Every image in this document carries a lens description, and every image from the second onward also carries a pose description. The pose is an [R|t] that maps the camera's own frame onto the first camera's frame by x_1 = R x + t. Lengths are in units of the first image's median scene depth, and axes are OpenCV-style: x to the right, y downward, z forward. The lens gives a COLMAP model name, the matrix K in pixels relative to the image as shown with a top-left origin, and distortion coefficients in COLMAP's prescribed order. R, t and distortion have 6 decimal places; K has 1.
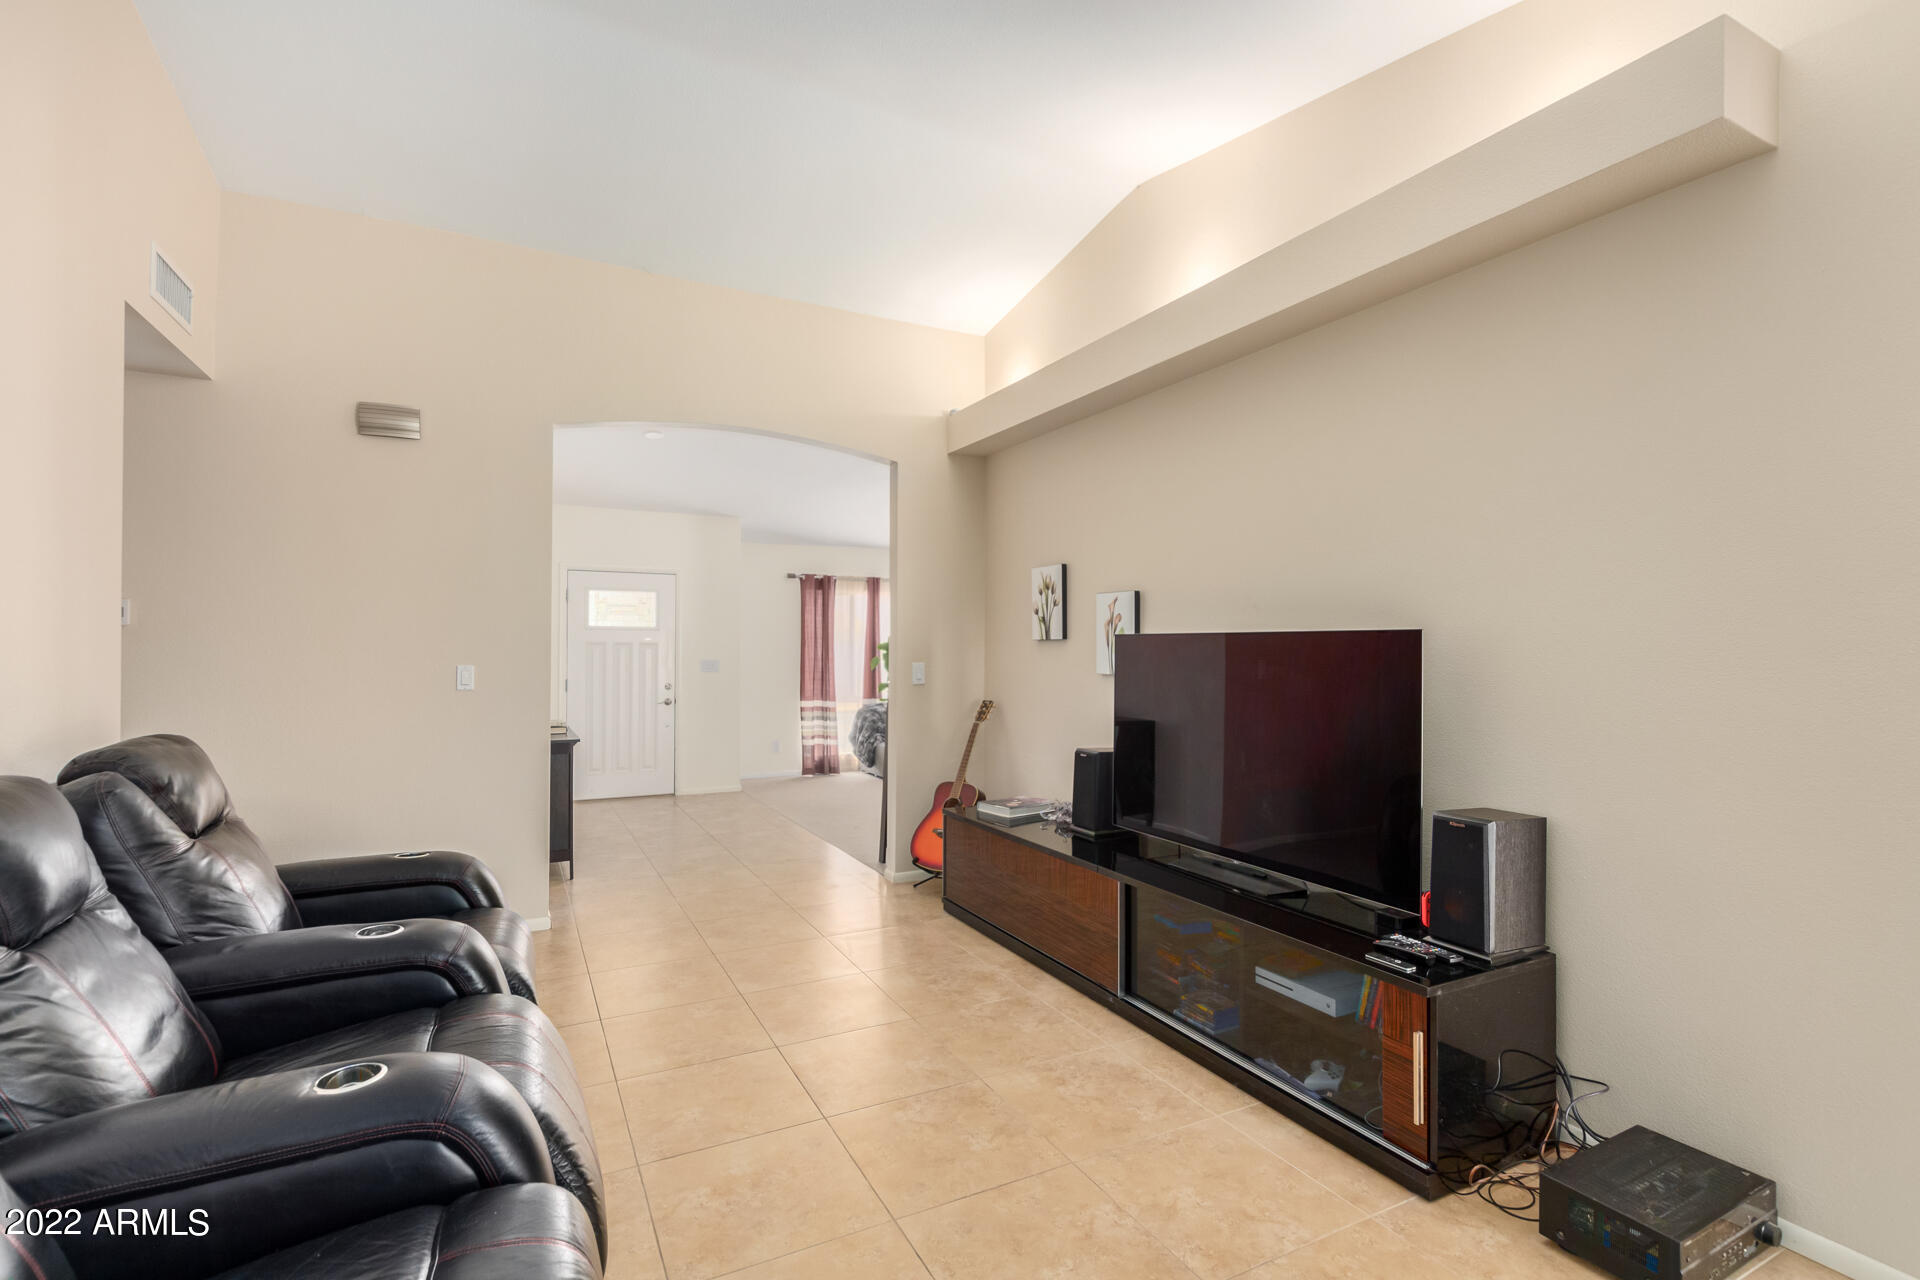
lens RADIAL K [[880.9, 0, 963.4], [0, 880.9, 644.0], [0, 0, 1]] dist [0.010100, -0.004417]
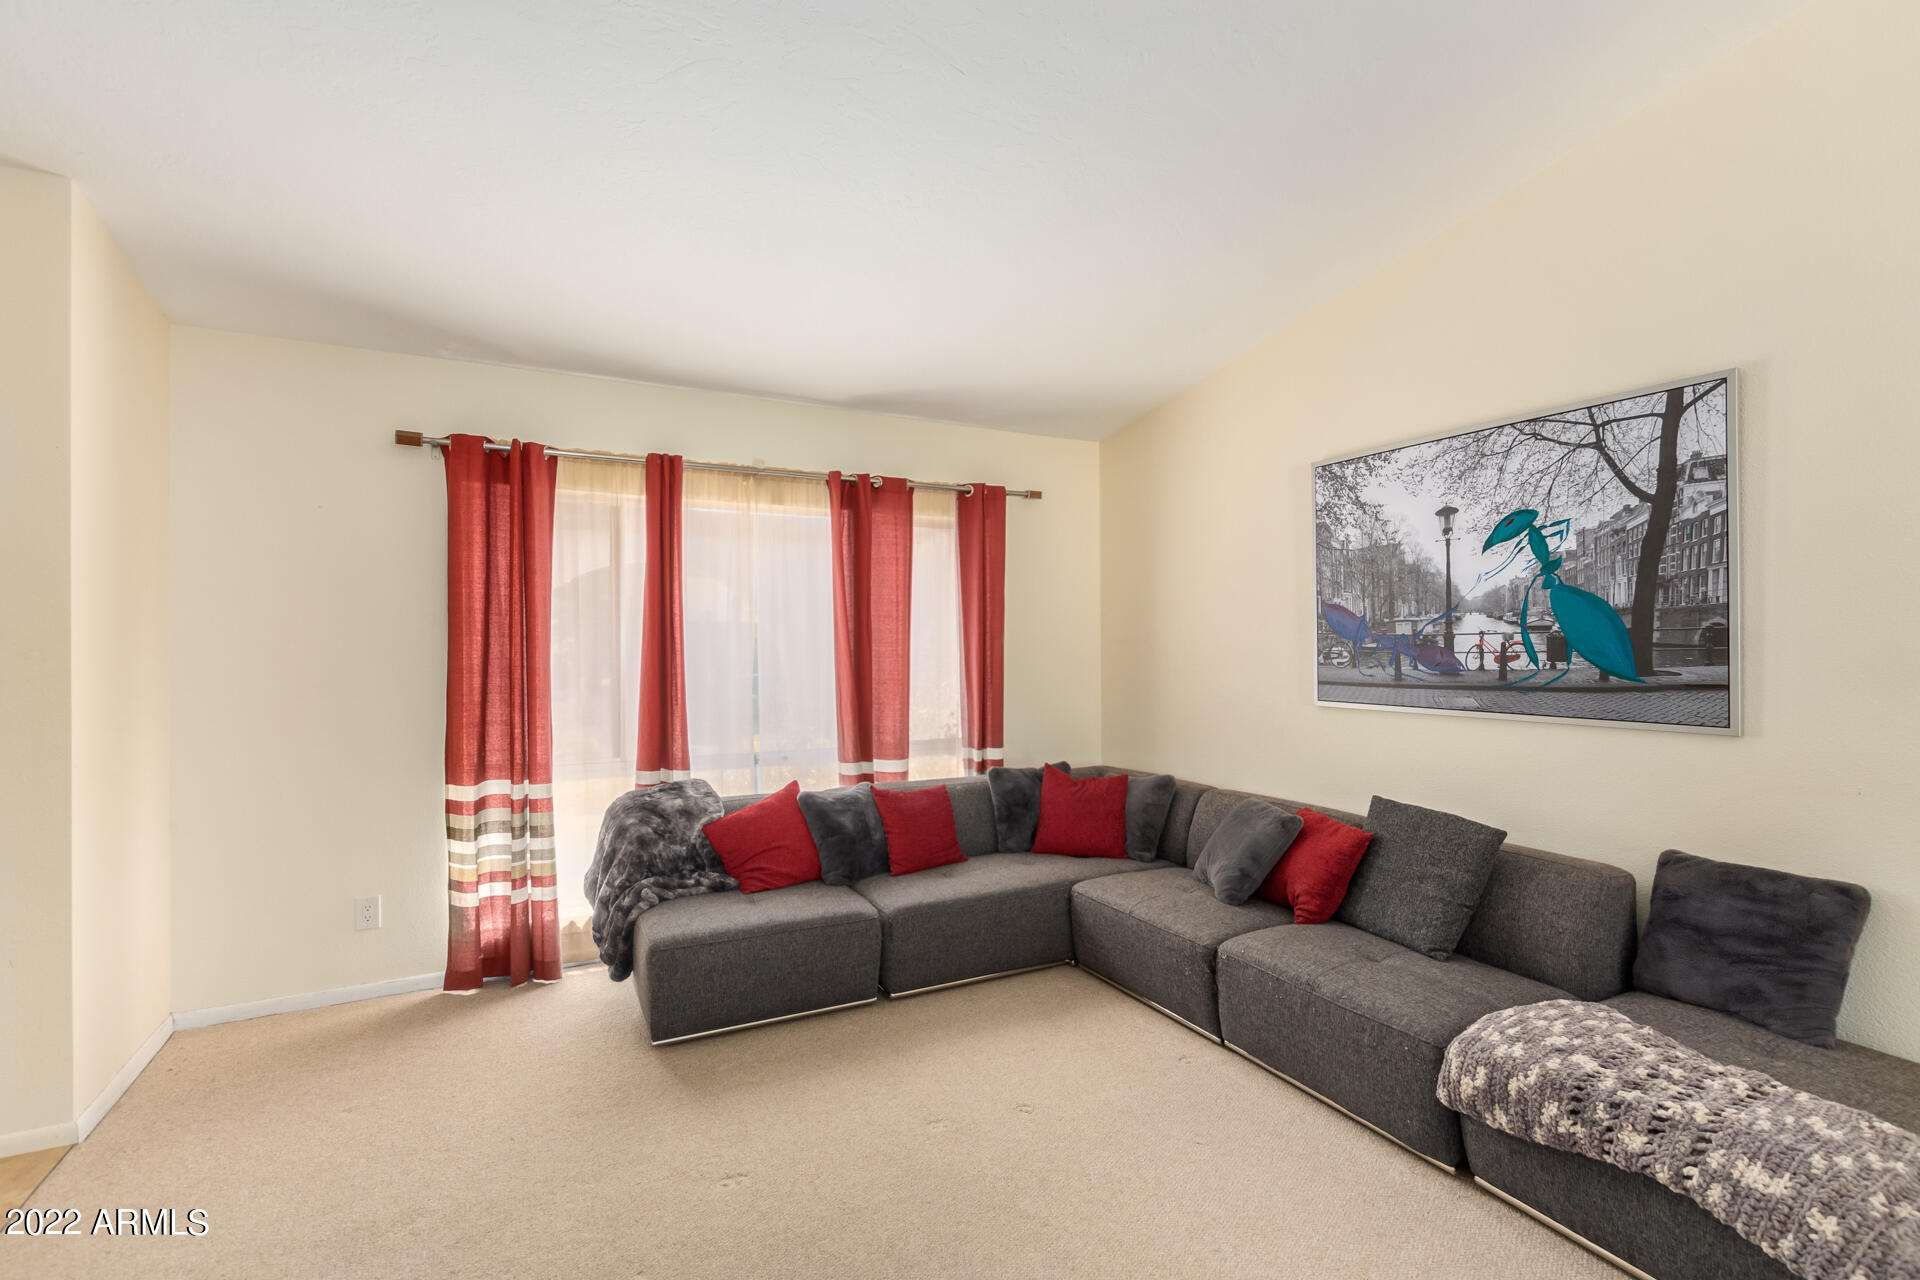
lens RADIAL K [[880.9, 0, 969.6], [0, 880.9, 638.4], [0, 0, 1]] dist [0.010100, -0.004417]
pose [[0.999986, -0.001166, 0.005256, 0.063369], [0.001176, 0.999998, -0.001857, 0.010190], [-0.005254, 0.001863, 0.999984, 1.305636]]
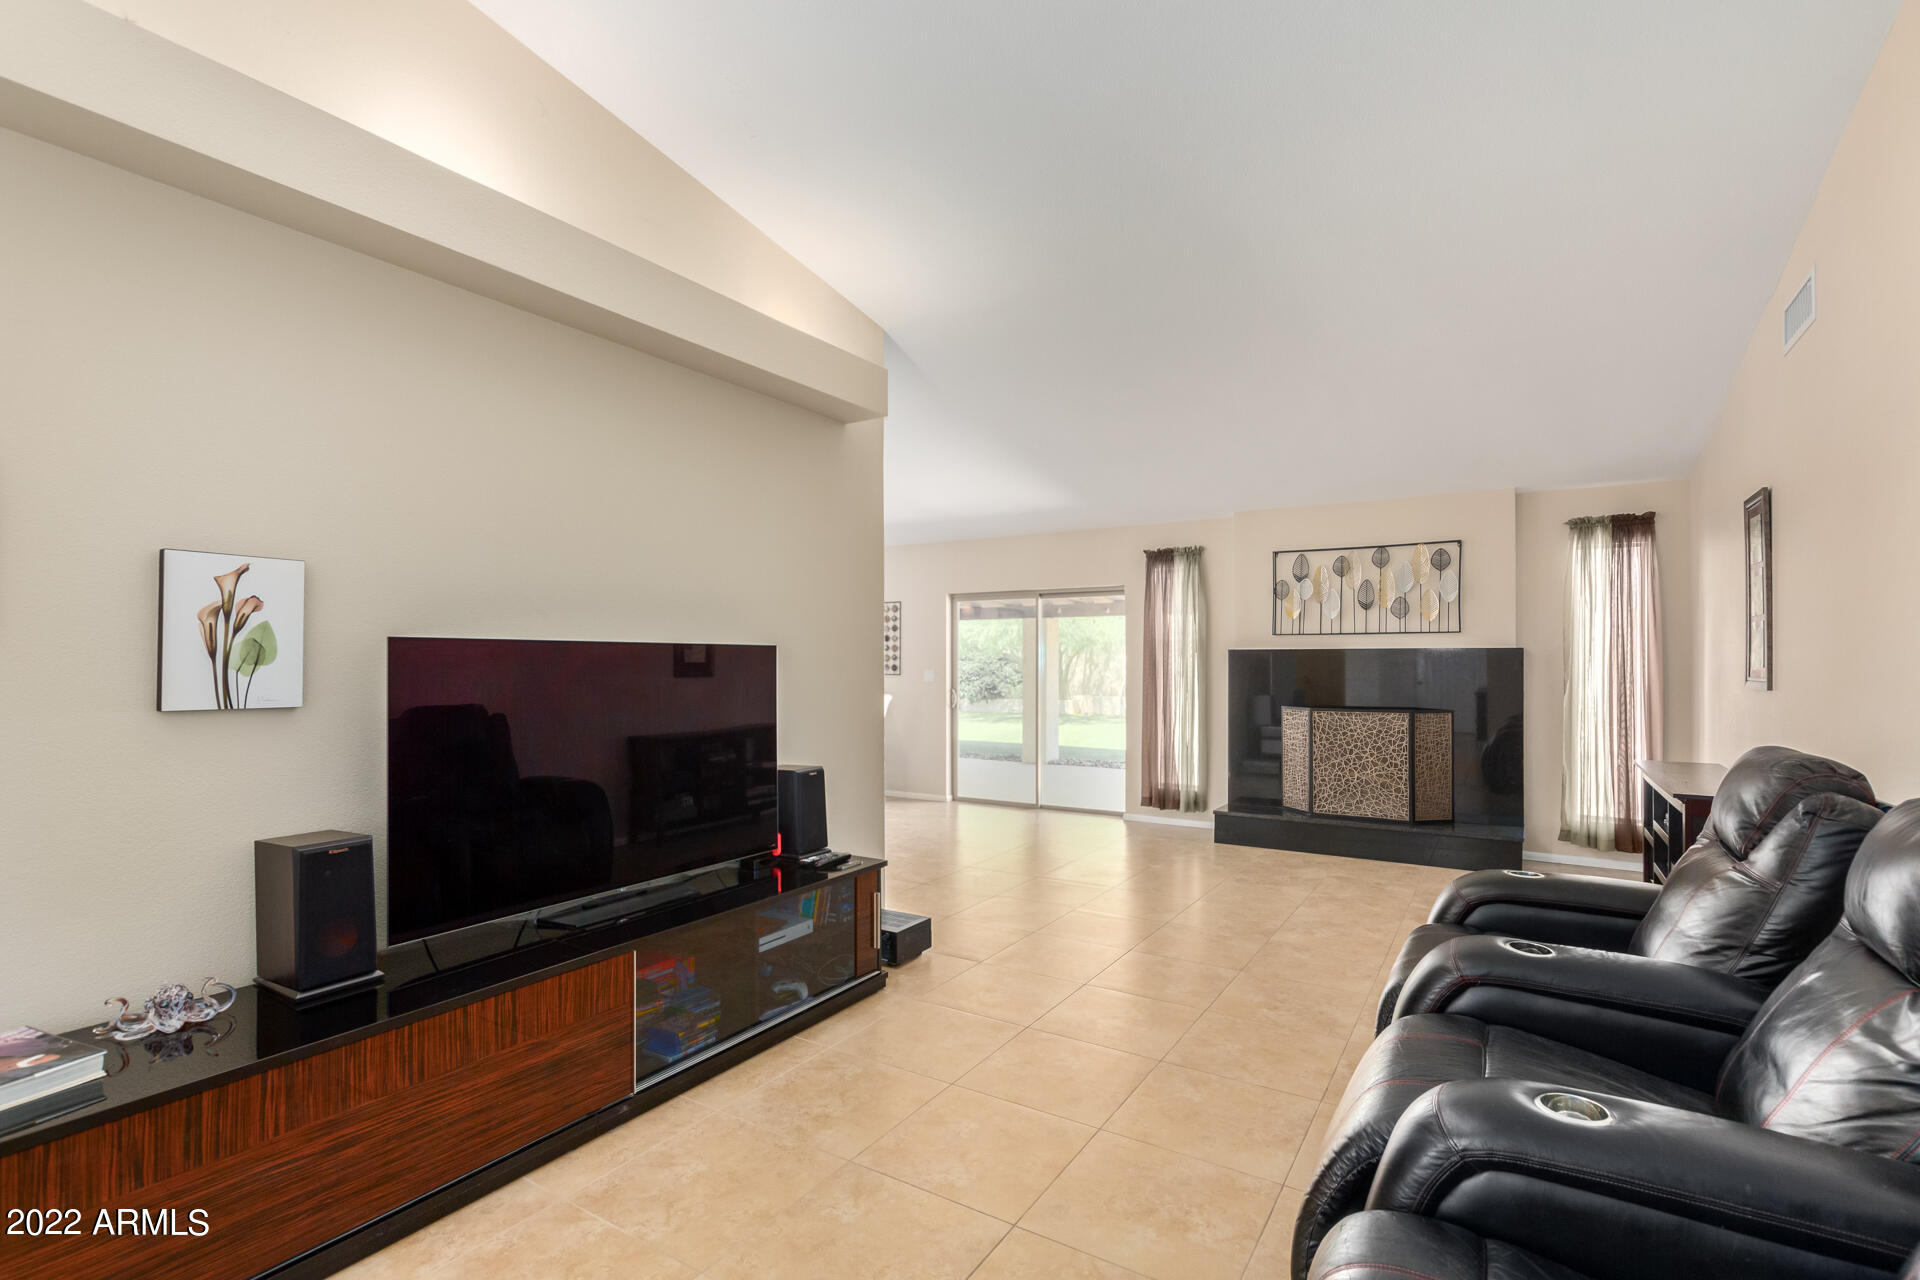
lens RADIAL K [[880.9, 0, 969.5], [0, 880.9, 655.3], [0, 0, 1]] dist [0.010100, -0.004417]
pose [[-0.503117, 0.000227, 0.864218, -0.472372], [-0.004484, 0.999986, -0.002873, 0.001557], [-0.864206, -0.005320, -0.503109, 0.805494]]
